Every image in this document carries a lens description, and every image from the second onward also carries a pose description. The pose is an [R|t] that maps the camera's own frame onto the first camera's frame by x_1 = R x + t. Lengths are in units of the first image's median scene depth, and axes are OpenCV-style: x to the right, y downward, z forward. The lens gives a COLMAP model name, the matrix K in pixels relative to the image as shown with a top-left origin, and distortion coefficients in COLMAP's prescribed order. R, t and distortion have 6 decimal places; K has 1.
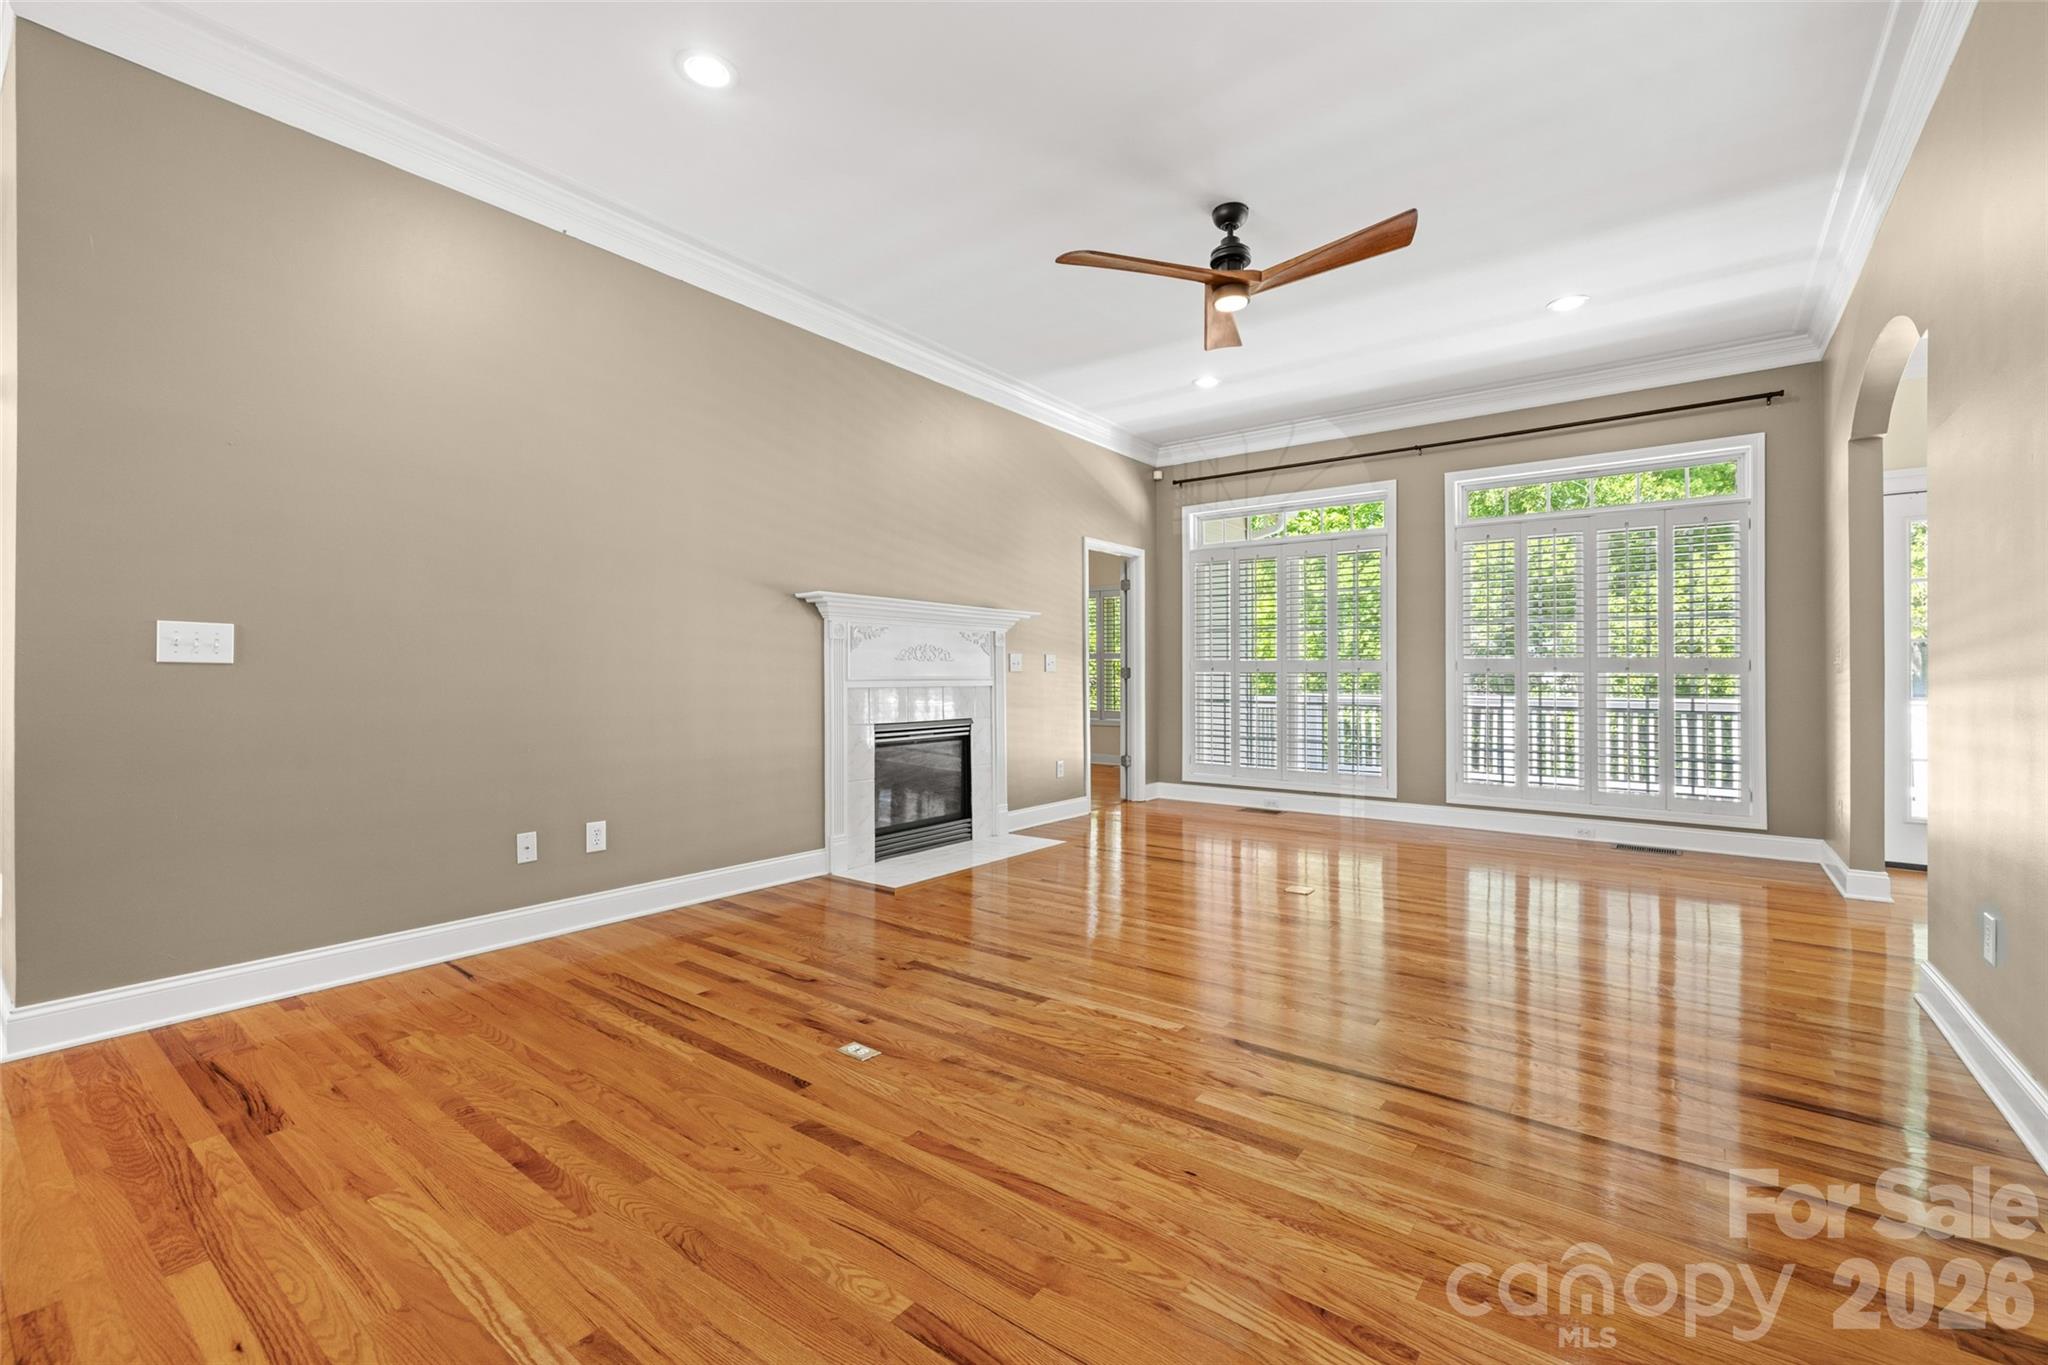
lens RADIAL K [[879.0, 0, 1019.2], [0, 879.0, 674.8], [0, 0, 1]] dist [0.009801, 0.000076]
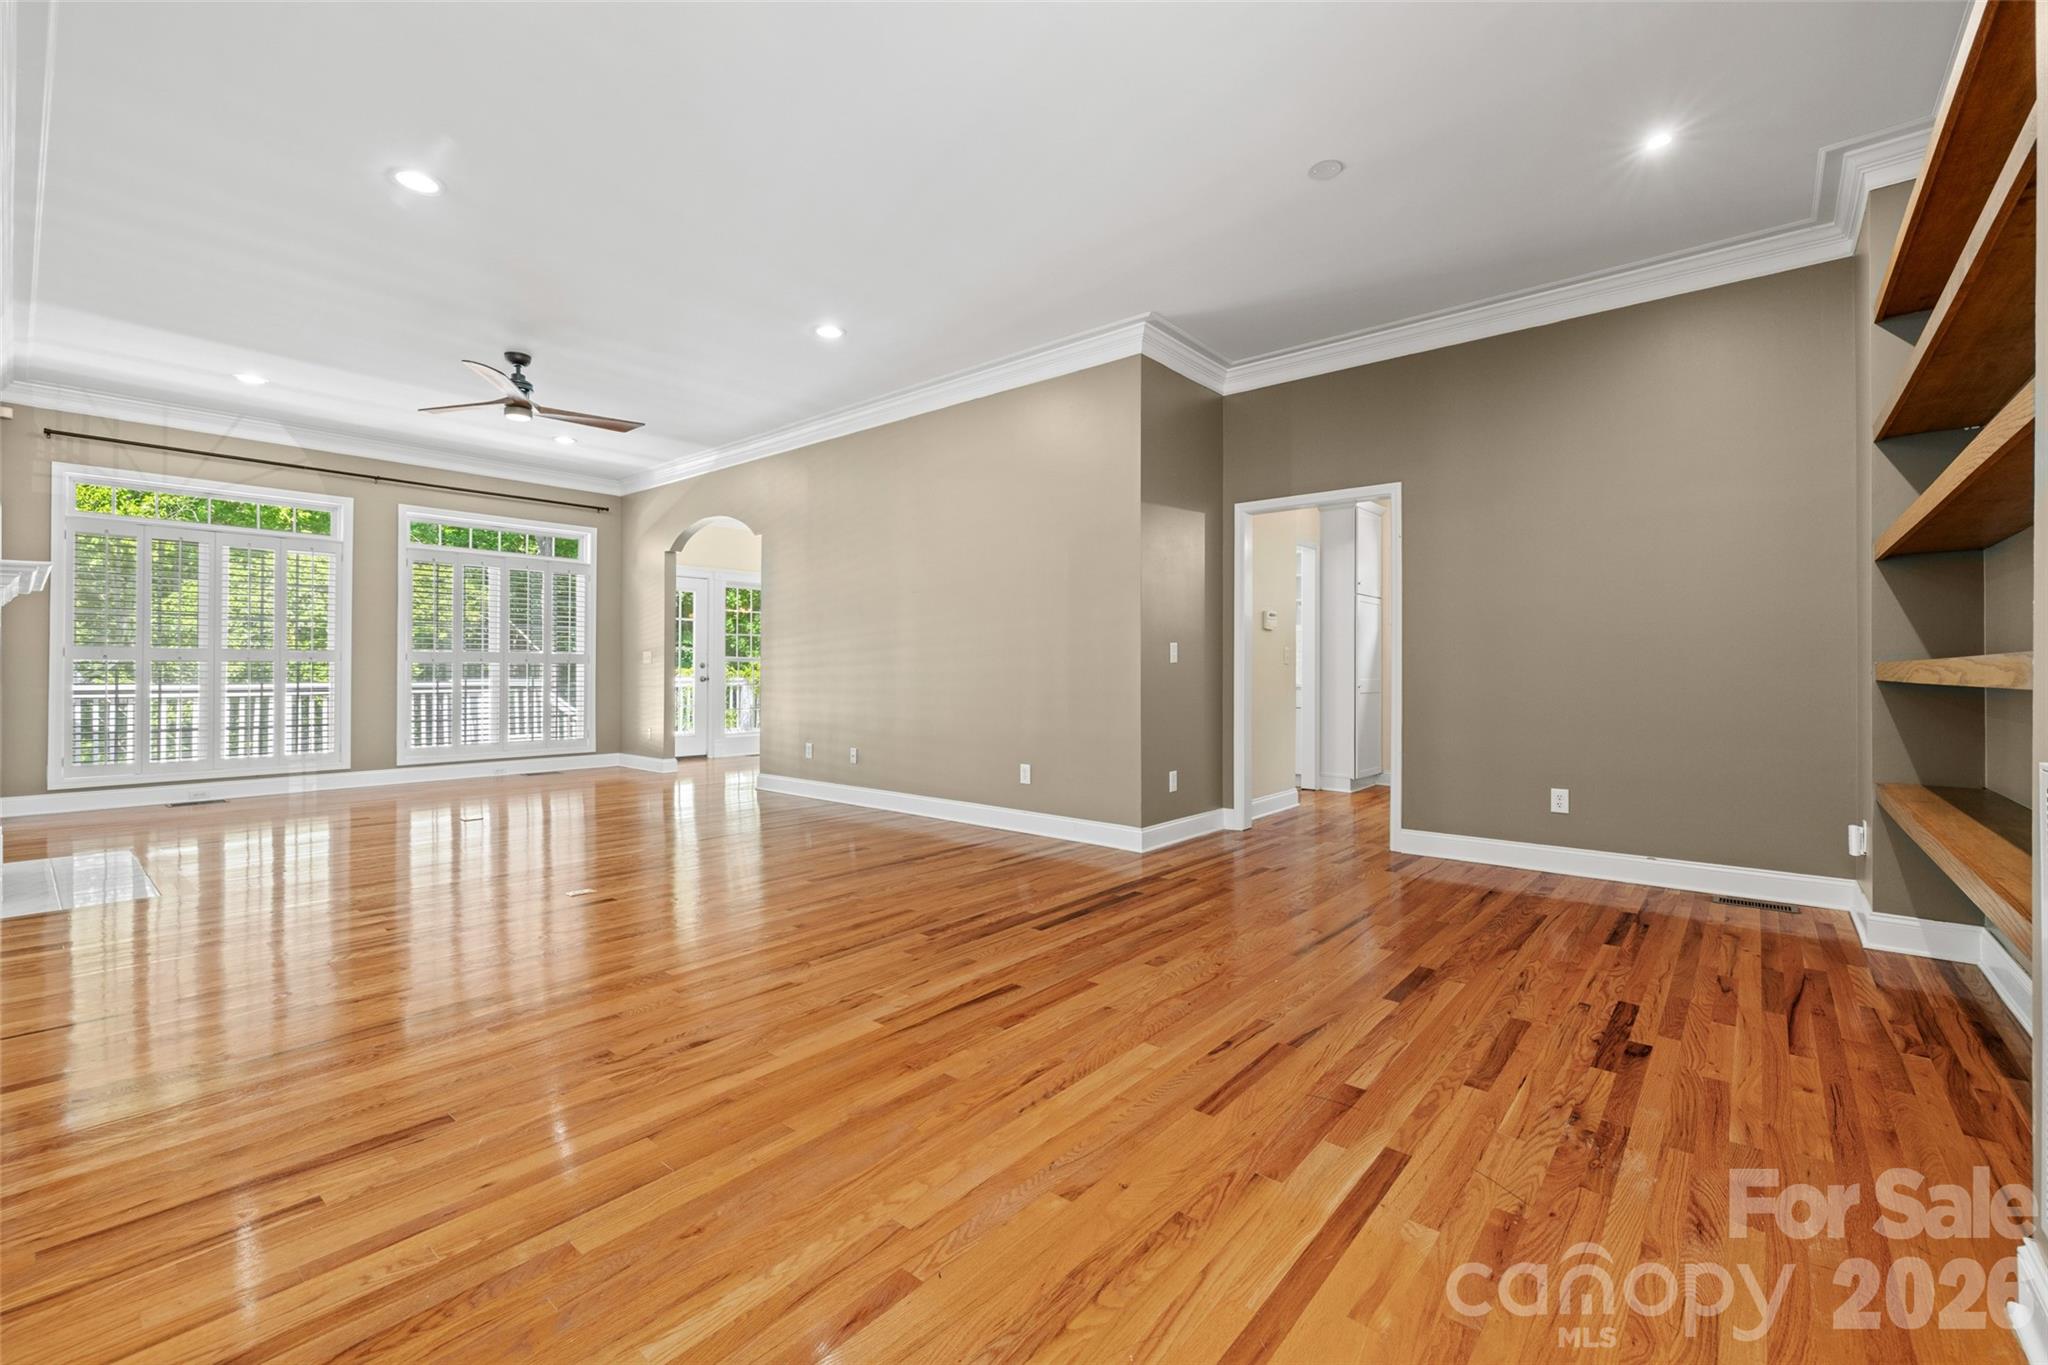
lens RADIAL K [[861.5, 0, 1033.8], [0, 861.5, 668.7], [0, 0, 1]] dist [-0.001396, 0.000222]
pose [[0.045687, -0.007510, 0.998928, -0.694936], [-0.006974, 0.999945, 0.007836, -0.008545], [-0.998931, -0.007325, 0.045632, 0.034313]]
